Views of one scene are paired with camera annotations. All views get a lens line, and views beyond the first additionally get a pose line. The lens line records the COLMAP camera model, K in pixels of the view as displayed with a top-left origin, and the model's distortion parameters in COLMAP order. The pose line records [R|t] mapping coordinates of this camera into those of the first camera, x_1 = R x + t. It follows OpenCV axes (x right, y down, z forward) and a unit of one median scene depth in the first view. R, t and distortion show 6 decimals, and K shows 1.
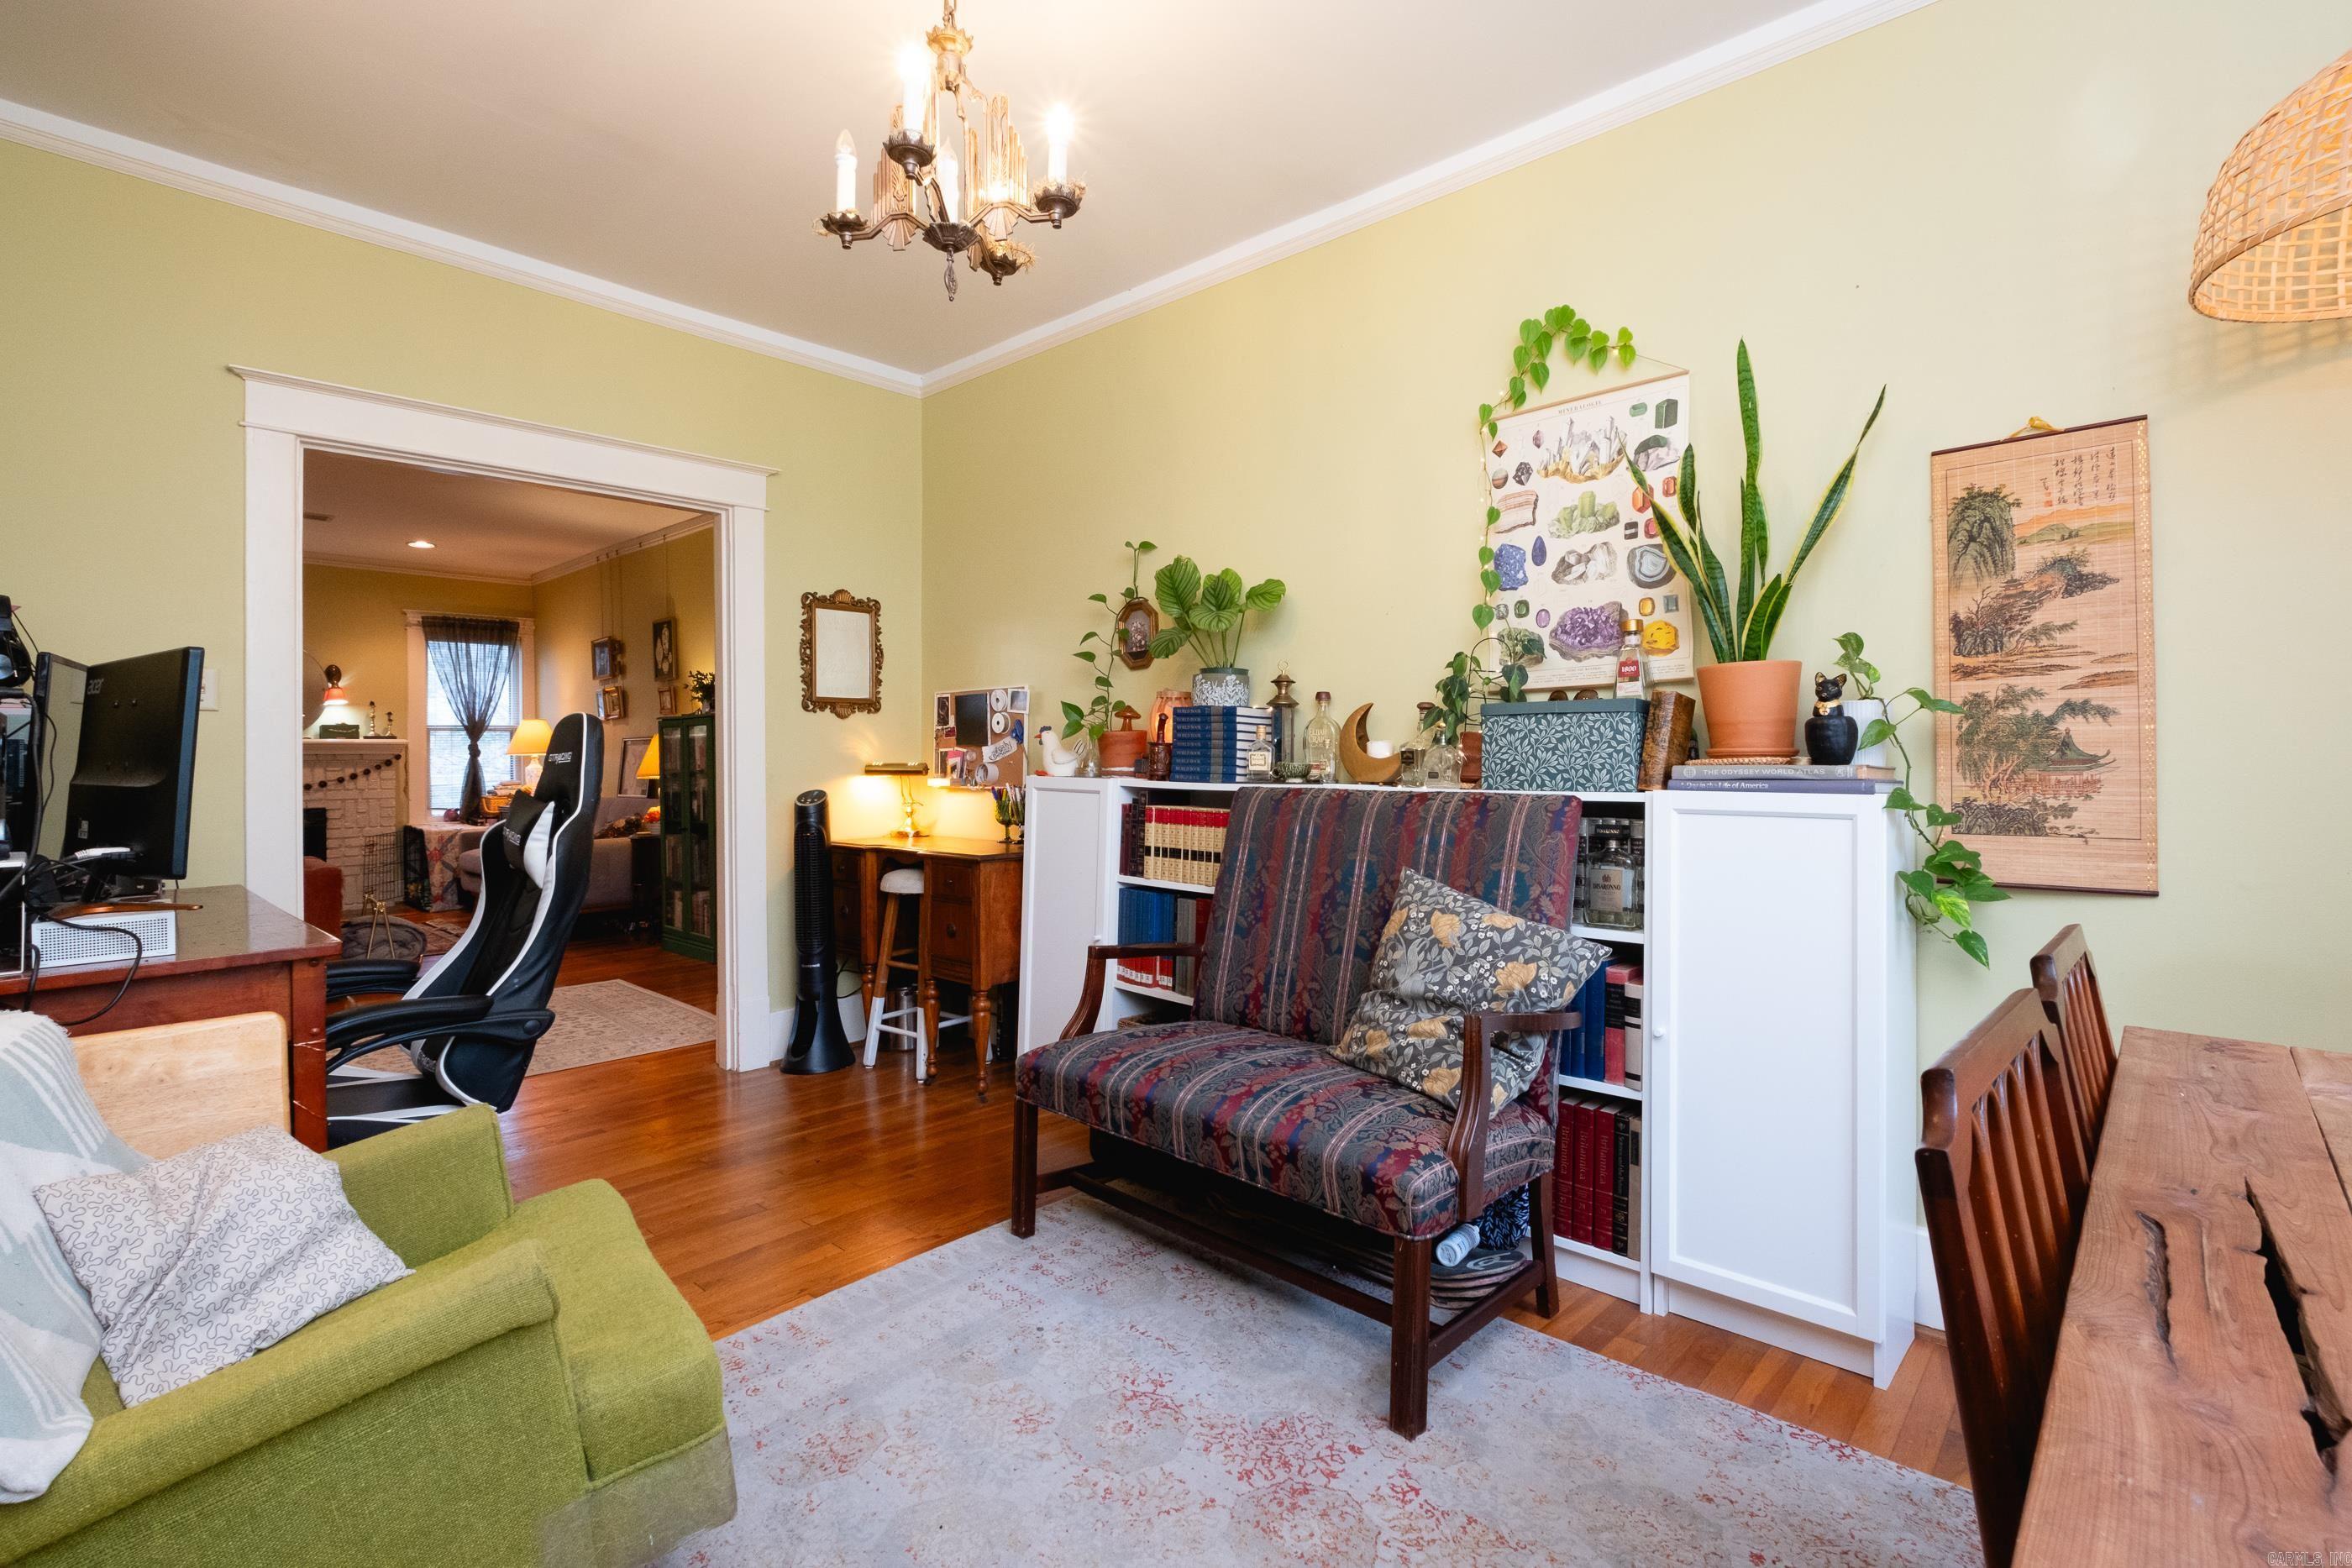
lens RADIAL K [[1063.5, 0, 1176.0], [0, 1063.5, 784.0], [0, 0, 1]] dist [-0.000358, -0.000018]
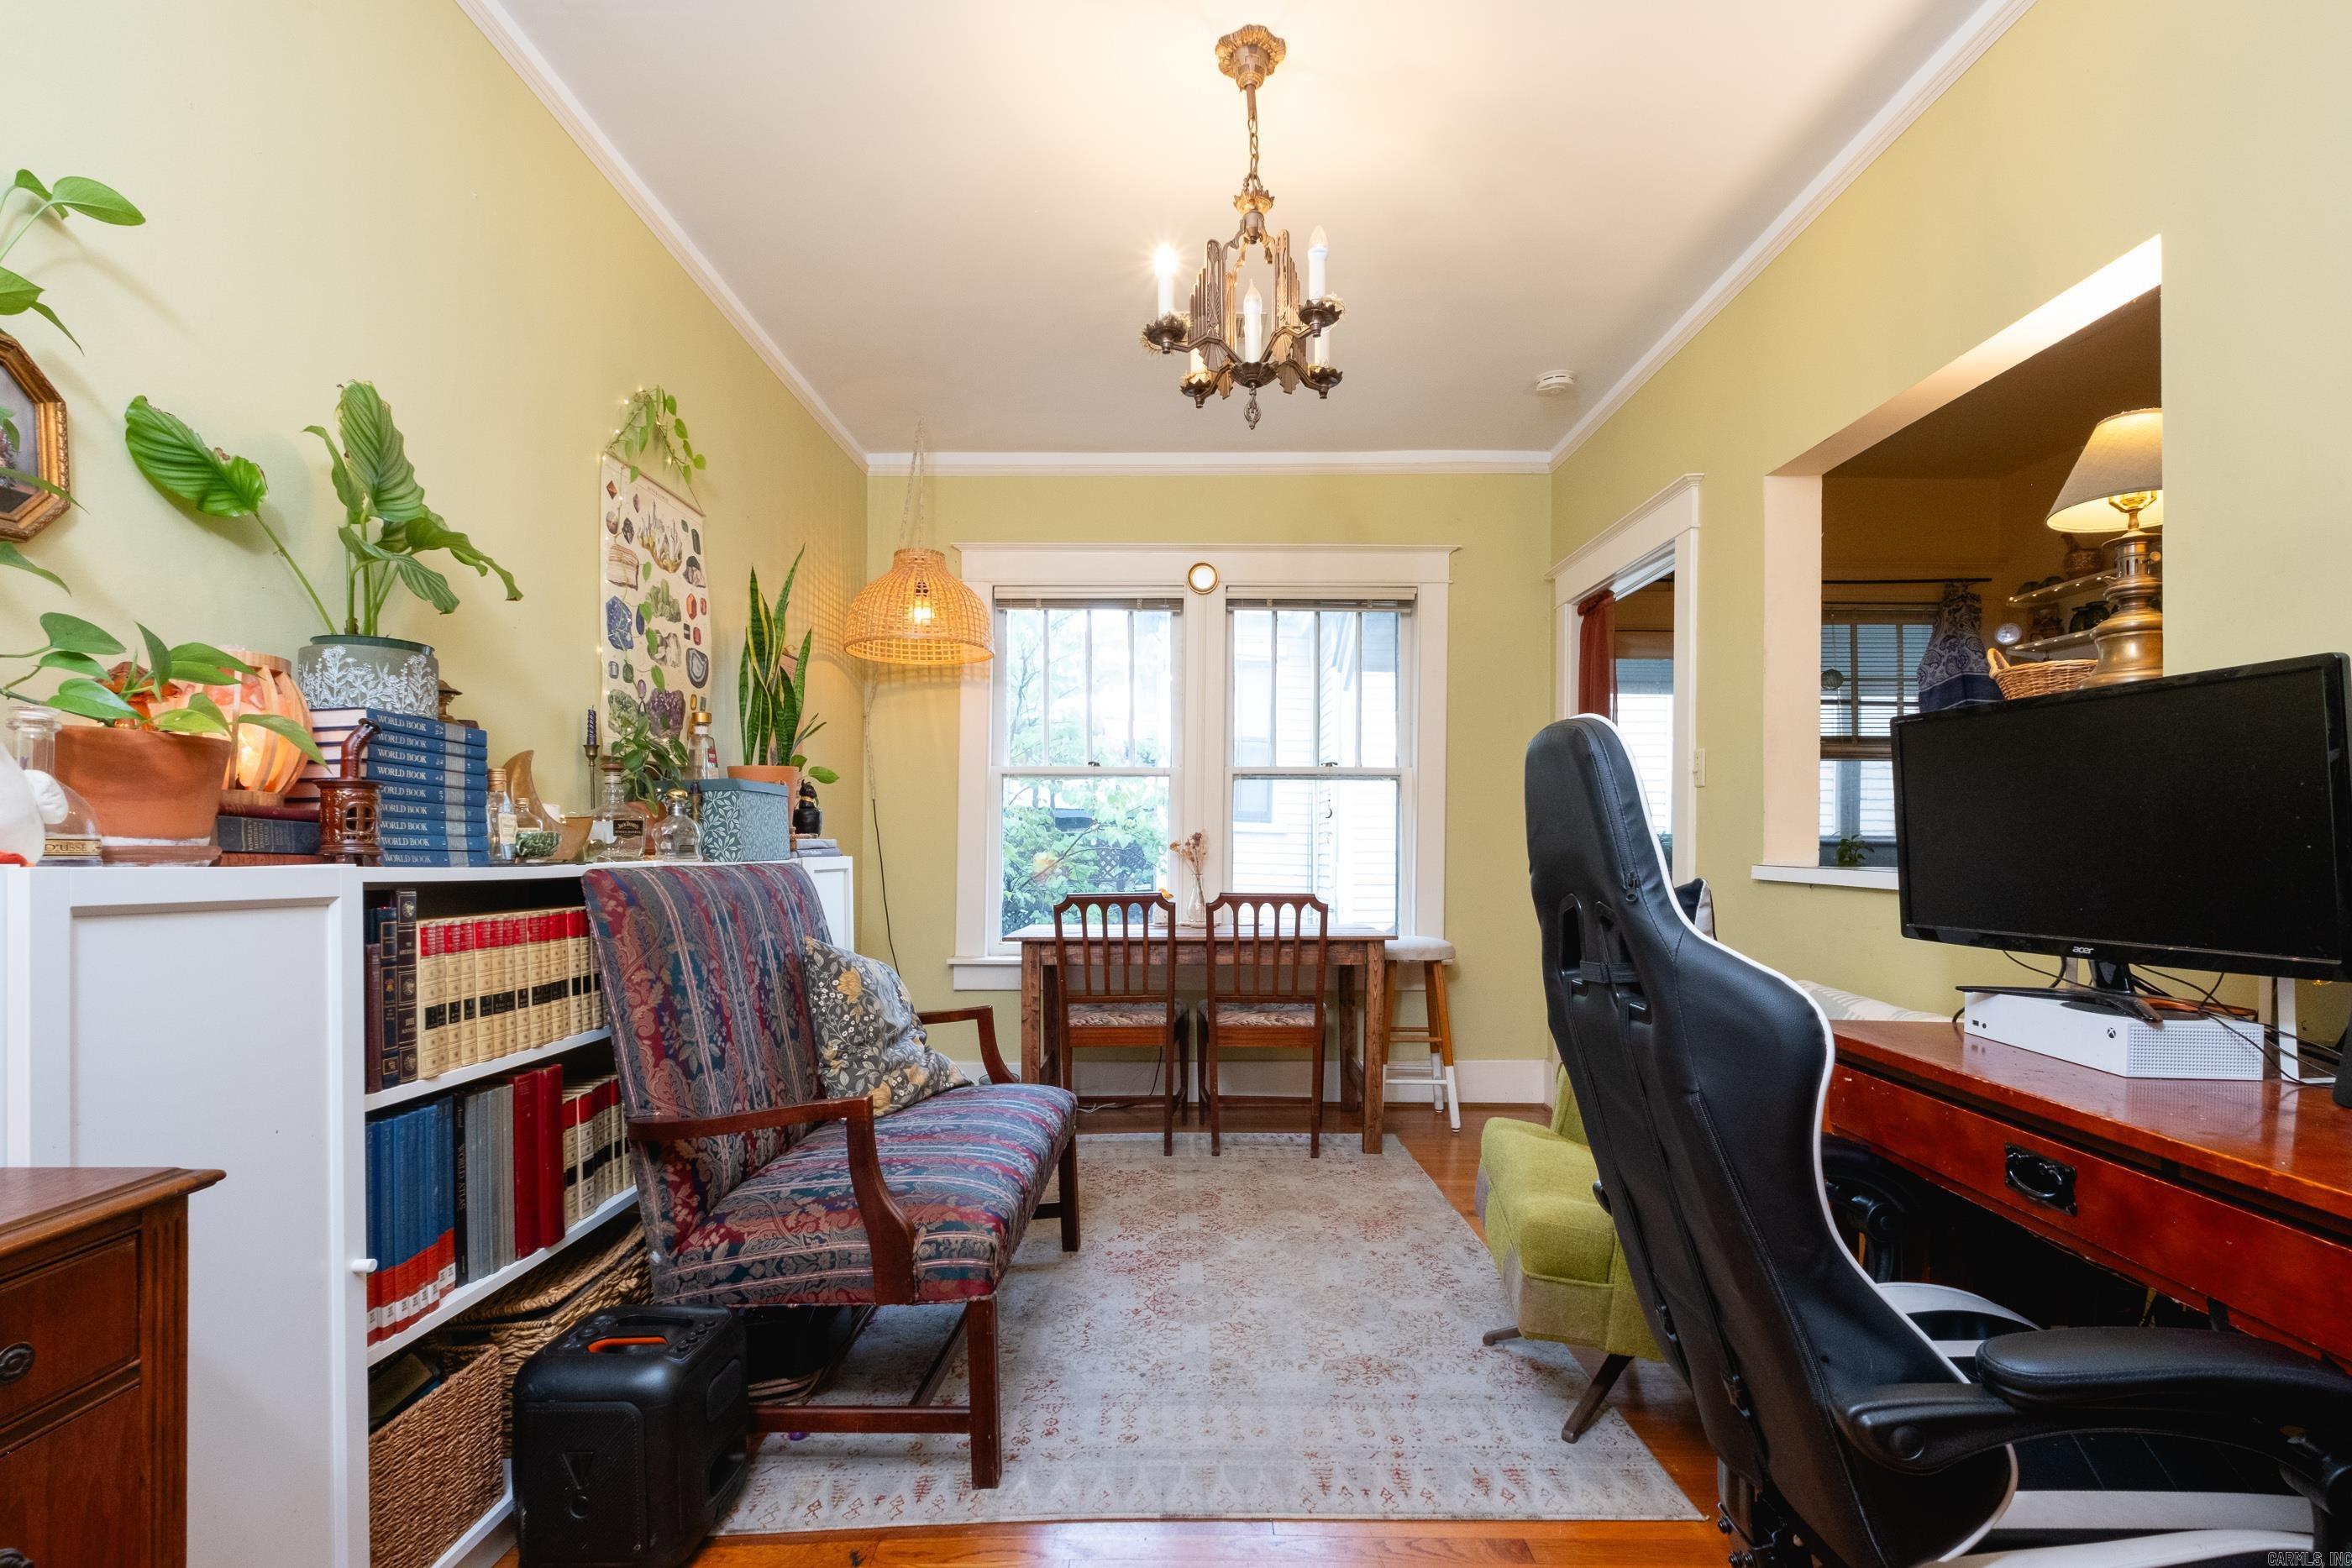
lens RADIAL K [[1063.5, 0, 1176.0], [0, 1063.5, 784.0], [0, 0, 1]] dist [-0.000358, -0.000018]
pose [[-0.667106, 0.032858, 0.744238, -0.618178], [0.014740, 0.999413, -0.030911, -0.022398], [-0.744817, -0.009650, -0.667199, 1.096190]]
